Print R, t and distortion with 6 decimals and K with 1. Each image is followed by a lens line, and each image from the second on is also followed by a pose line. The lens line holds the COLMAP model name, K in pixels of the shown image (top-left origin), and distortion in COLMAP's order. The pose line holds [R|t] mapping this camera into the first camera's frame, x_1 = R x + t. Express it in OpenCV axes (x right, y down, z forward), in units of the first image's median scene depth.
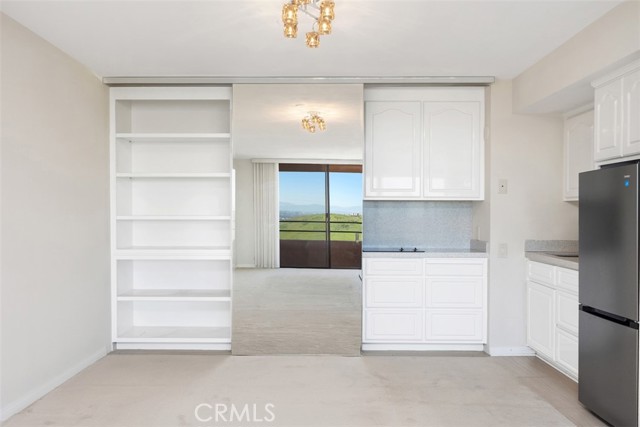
lens RADIAL K [[503.3, 0, 317.7], [0, 503.3, 219.9], [0, 0, 1]] dist [-0.004355, -0.002757]
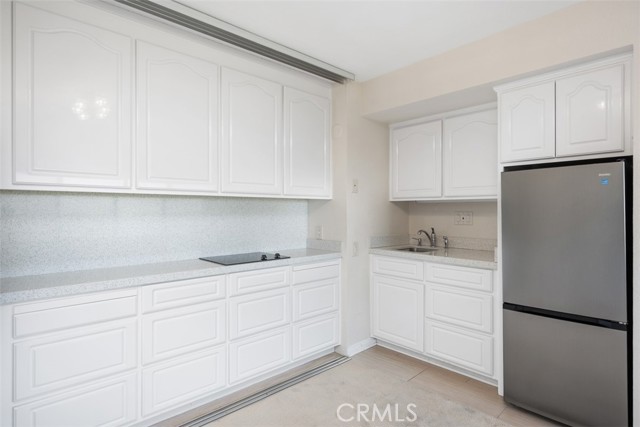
lens RADIAL K [[344.8, 0, 328.6], [0, 344.8, 210.0], [0, 0, 1]] dist [0.027372, 0.000121]
pose [[0.716631, -0.004870, 0.697436, -0.155887], [0.014109, 0.999872, -0.007516, -0.013227], [-0.697310, 0.015227, 0.716608, 0.534110]]
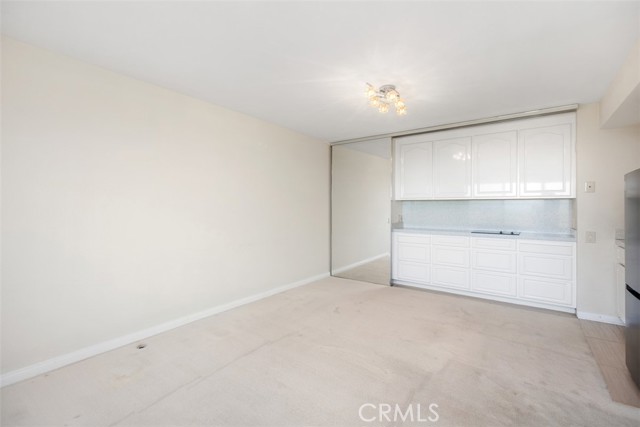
lens RADIAL K [[287.0, 0, 321.6], [0, 287.0, 207.2], [0, 0, 1]] dist [-0.000018, 0.000118]
pose [[0.813034, -0.001720, -0.582214, 0.235303], [-0.007494, 0.999882, -0.013417, -0.000625], [0.582168, 0.015272, 0.812925, 0.008121]]
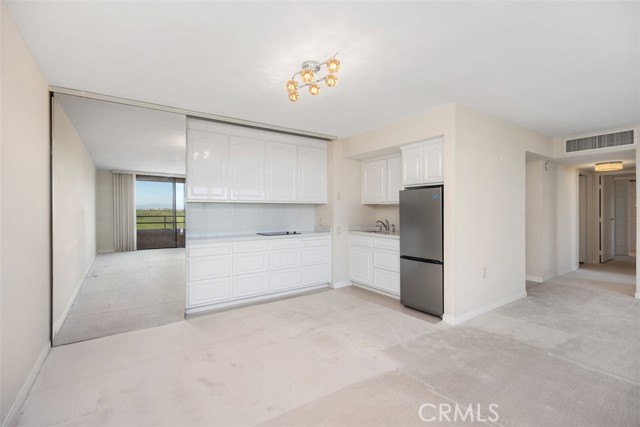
lens RADIAL K [[287.0, 0, 321.6], [0, 287.0, 207.2], [0, 0, 1]] dist [-0.000018, 0.000118]
pose [[0.818091, -0.002799, 0.575082, -0.291831], [0.013695, 0.999799, -0.014616, -0.010823], [-0.574925, 0.019833, 0.817965, 0.167522]]
